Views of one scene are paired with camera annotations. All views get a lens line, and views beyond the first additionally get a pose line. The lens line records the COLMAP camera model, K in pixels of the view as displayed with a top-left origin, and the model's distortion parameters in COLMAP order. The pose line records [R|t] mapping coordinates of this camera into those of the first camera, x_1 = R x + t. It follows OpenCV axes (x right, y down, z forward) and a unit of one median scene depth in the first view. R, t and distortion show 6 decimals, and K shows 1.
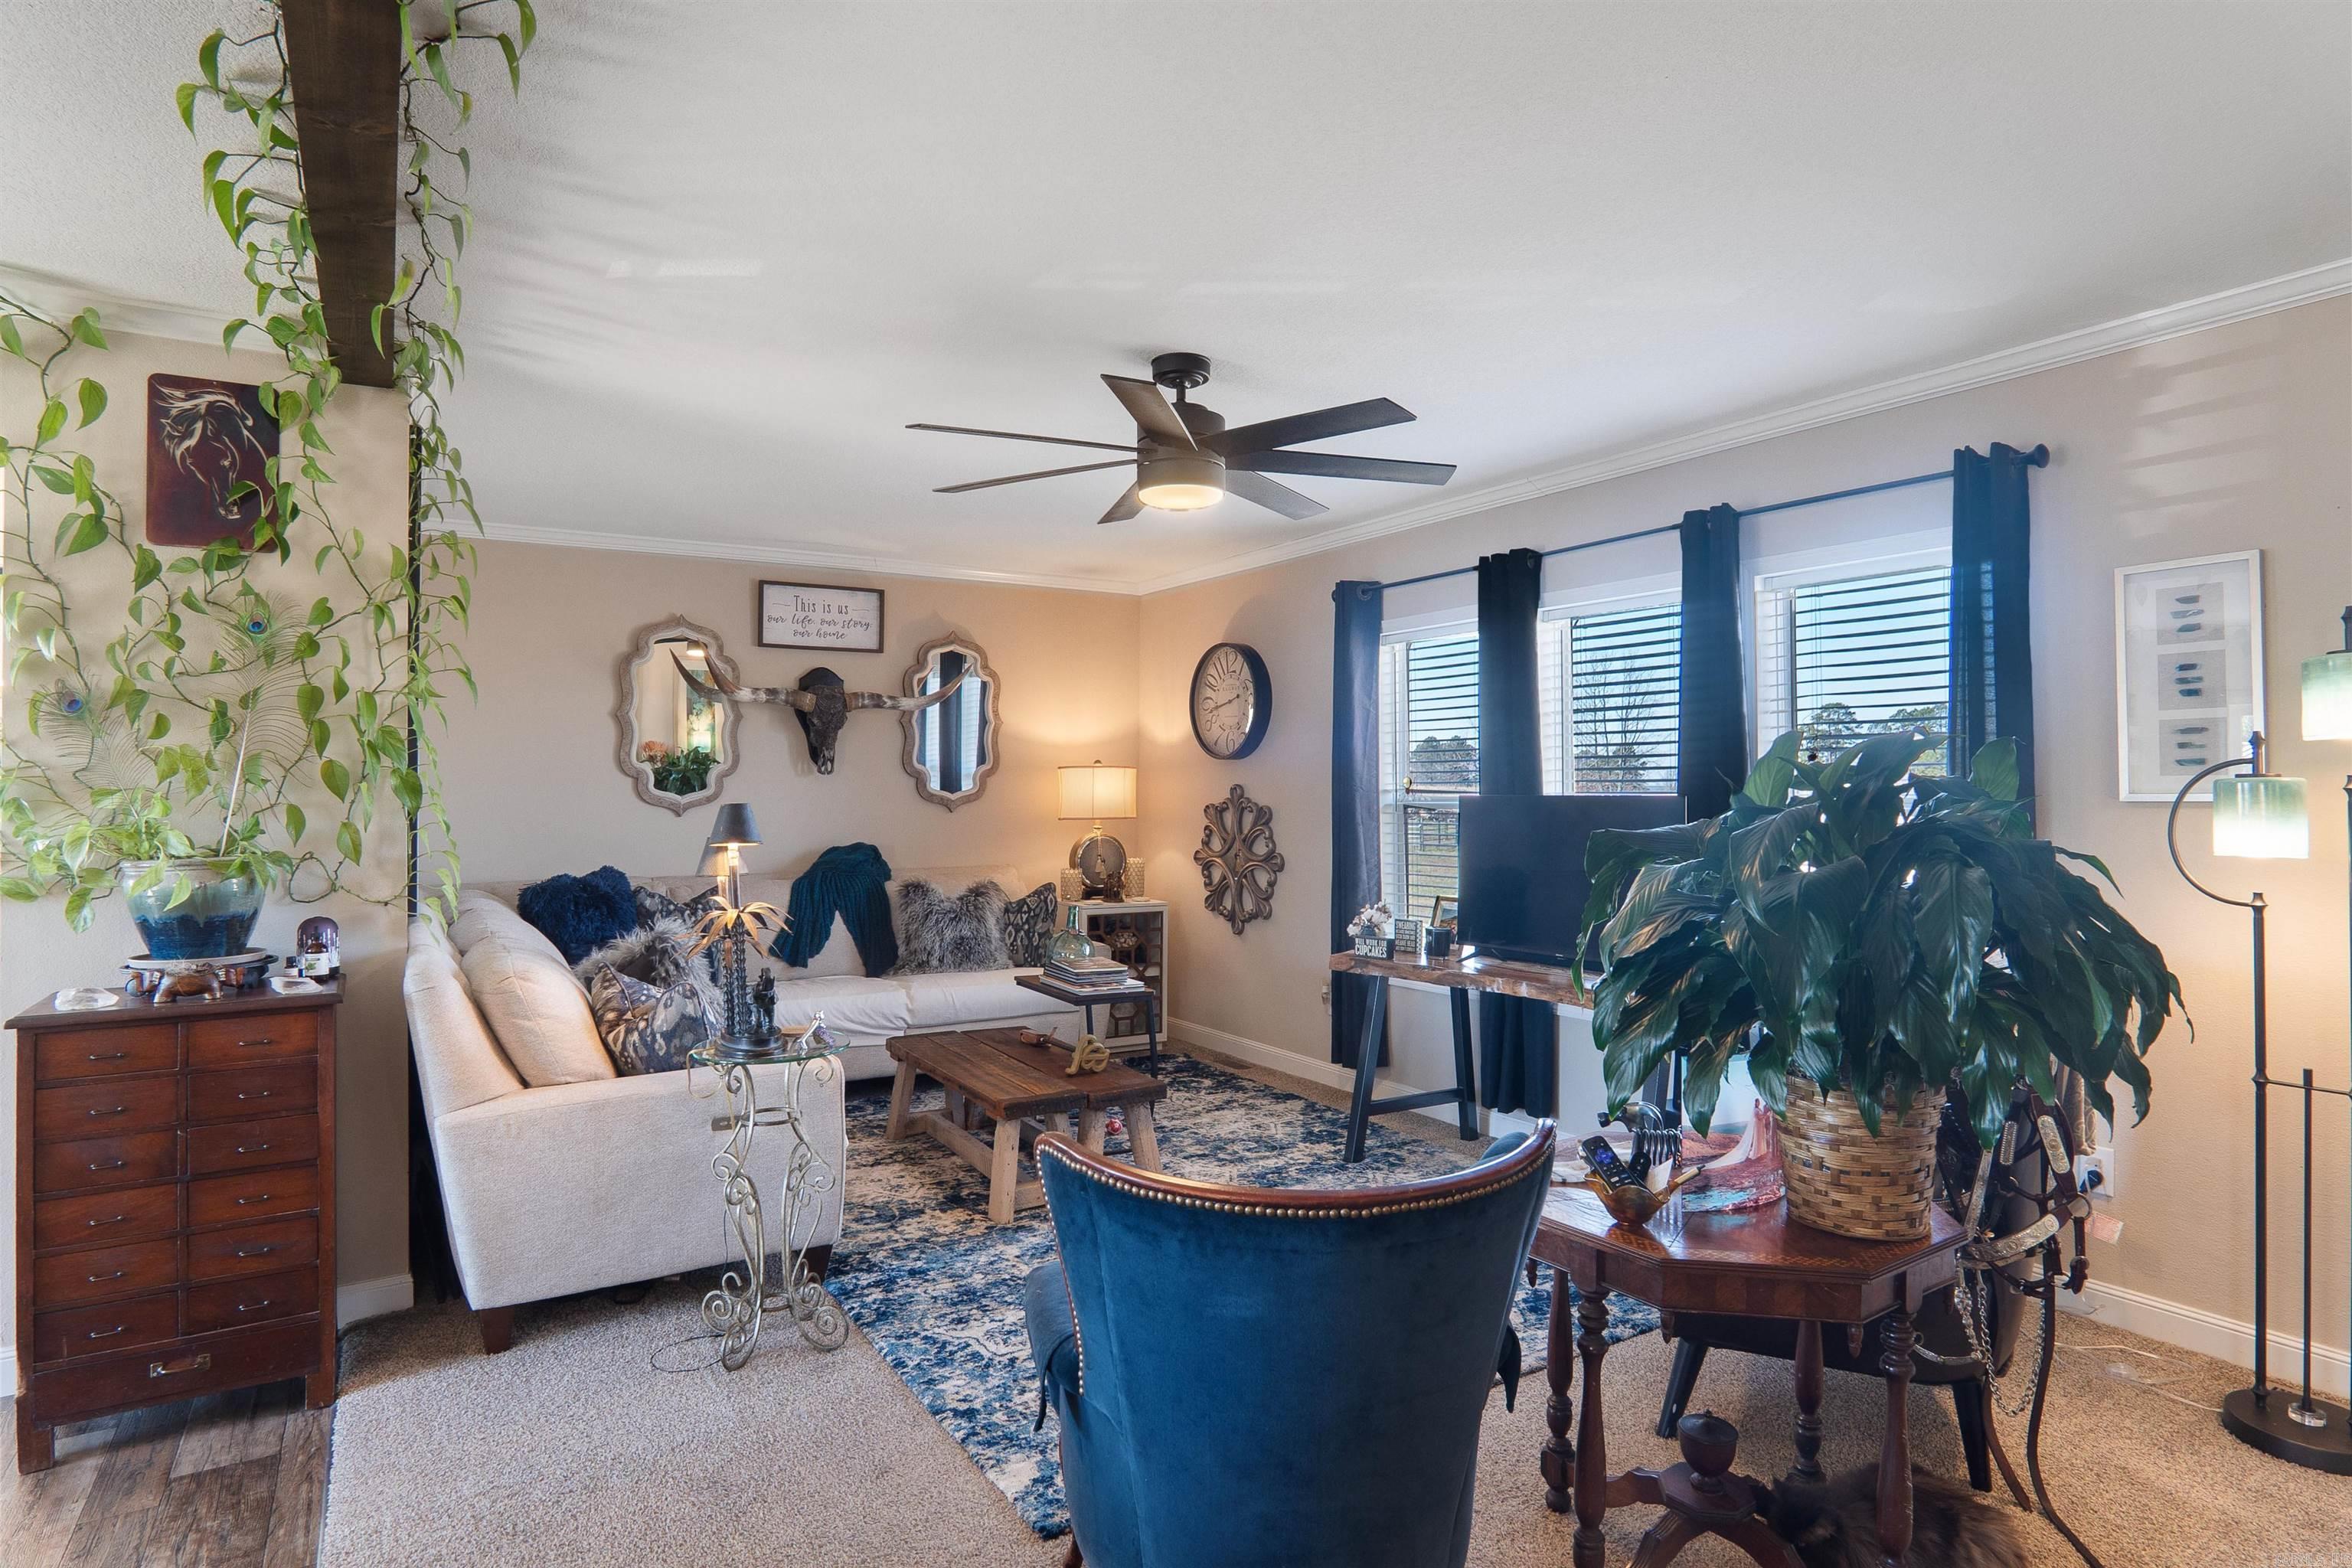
lens RADIAL K [[1251.5, 0, 1174.4], [0, 1251.5, 773.9], [0, 0, 1]] dist [-0.037712, 0.011060]
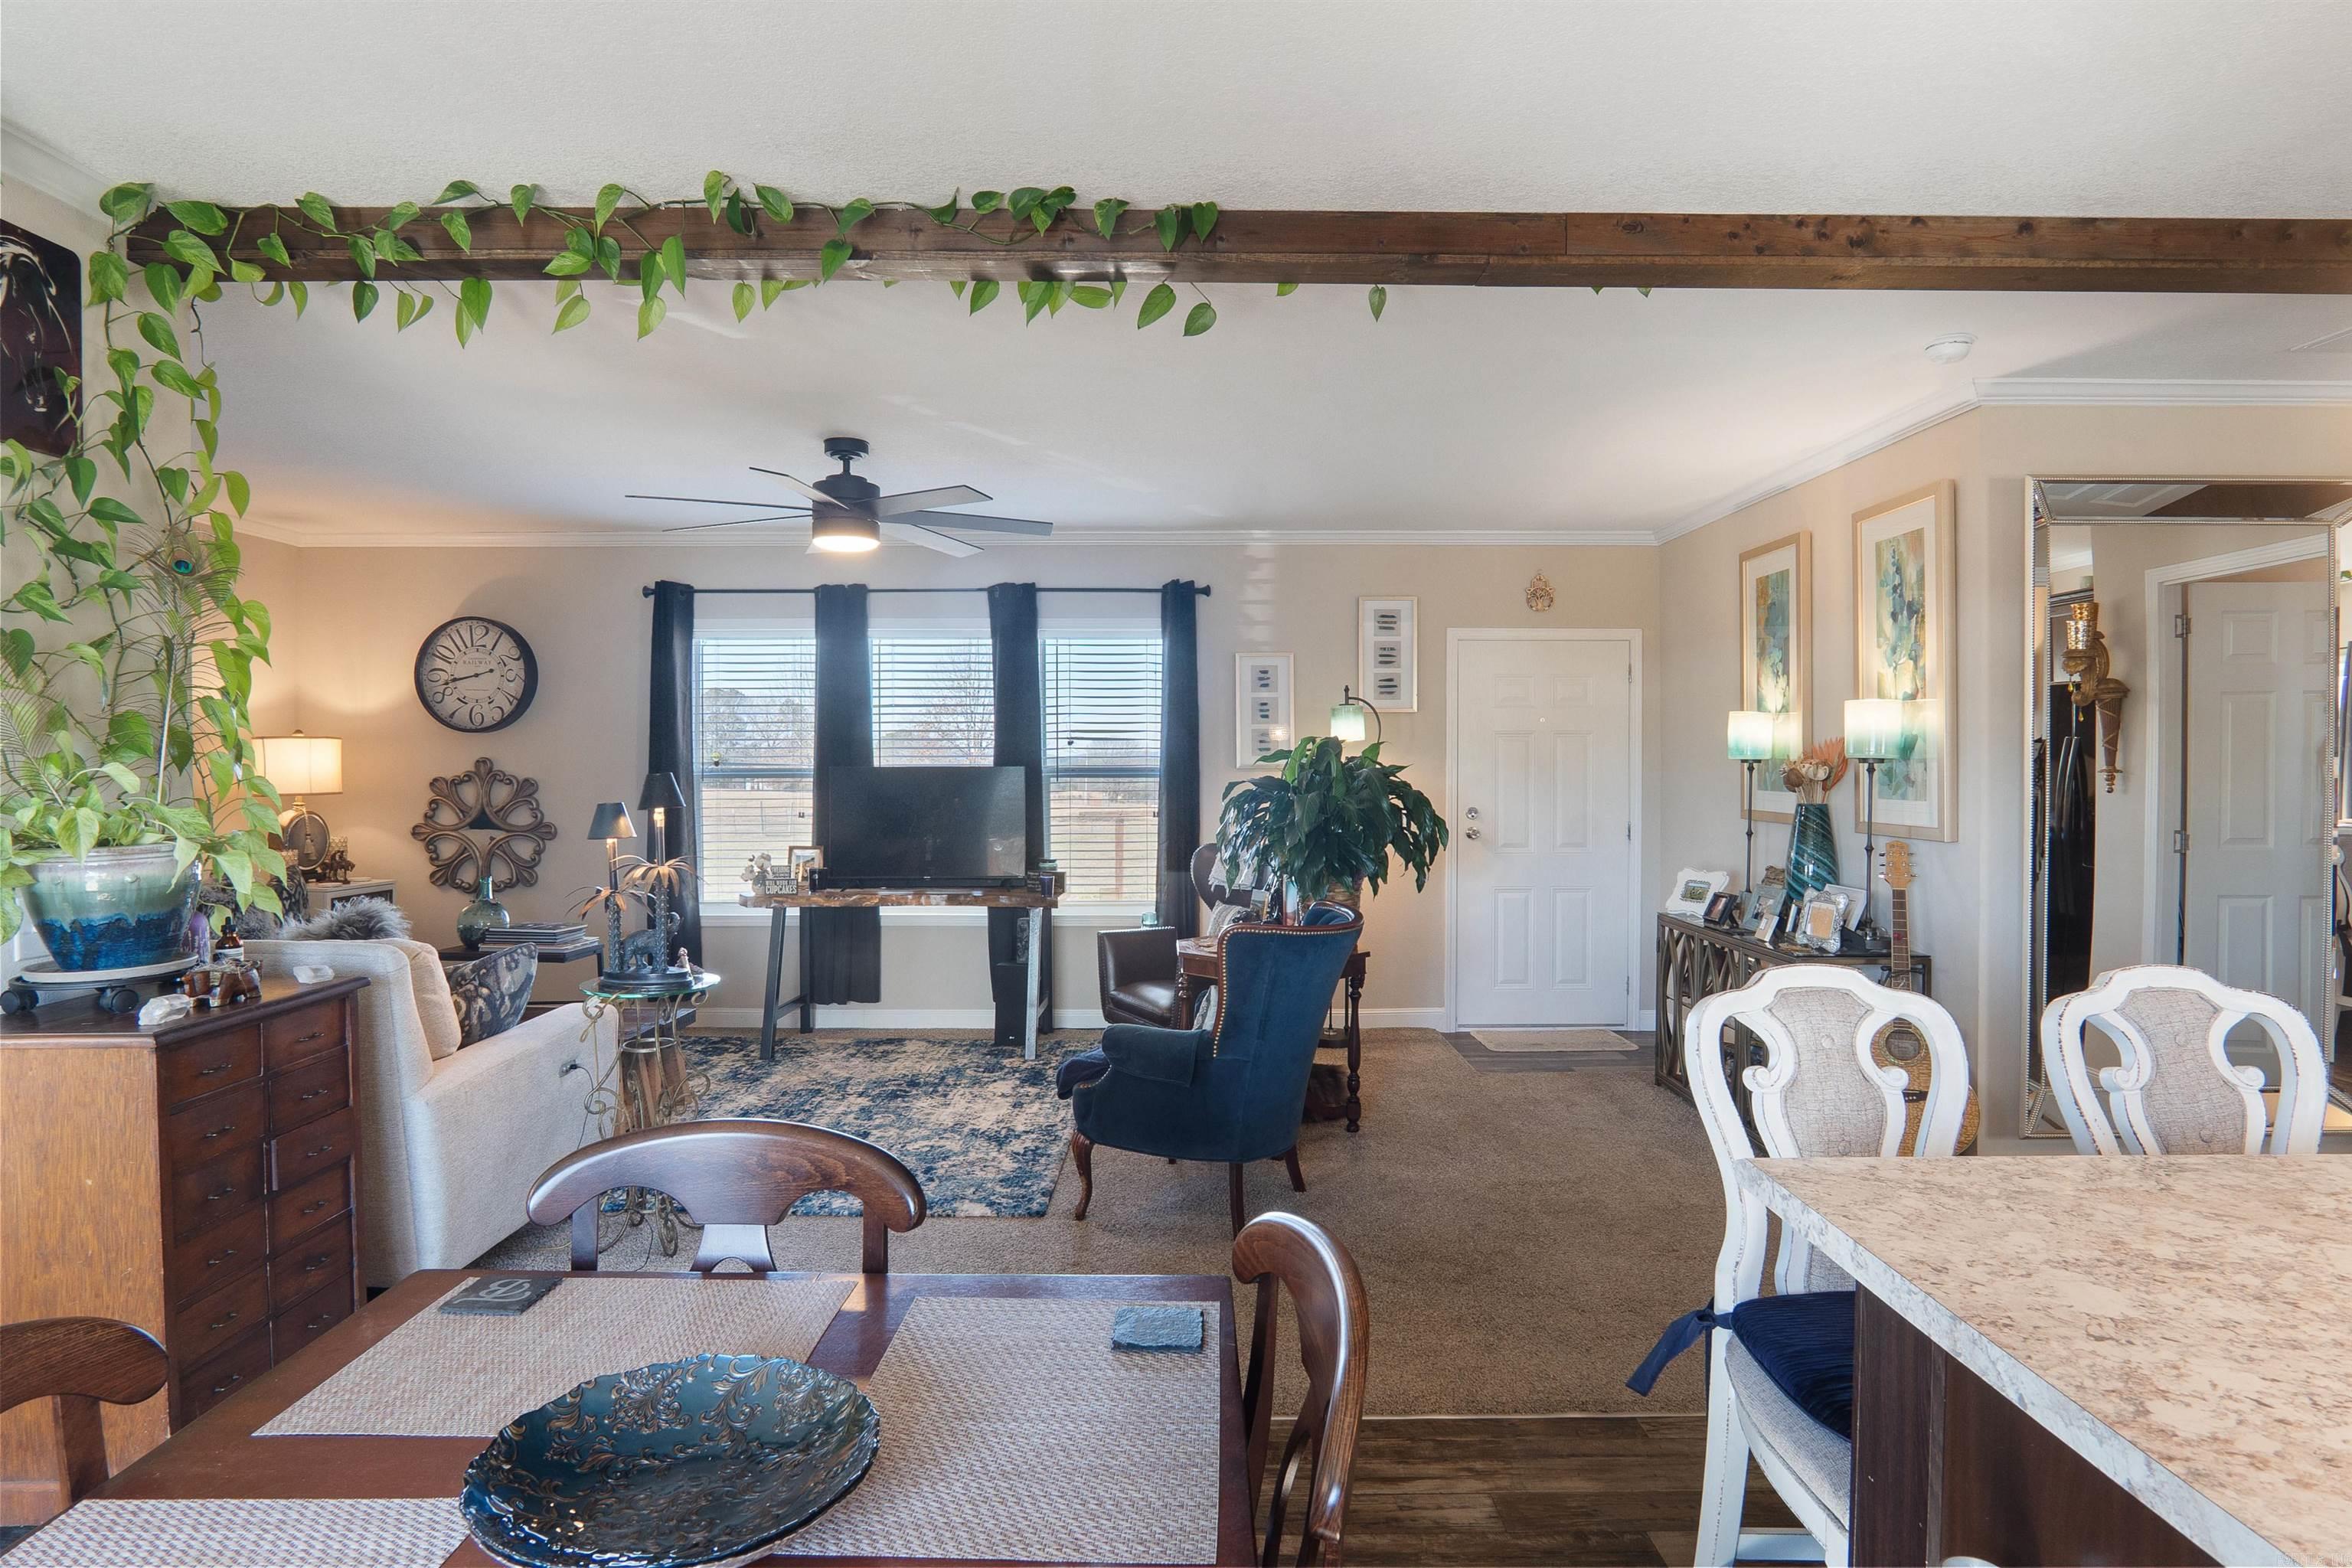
lens RADIAL K [[1251.5, 0, 1174.4], [0, 1251.5, 773.9], [0, 0, 1]] dist [-0.037712, 0.011060]
pose [[0.540547, -0.006771, 0.841286, -0.511683], [-0.010031, 0.999845, 0.014492, 0.001634], [-0.841254, -0.016273, 0.540396, -0.013538]]
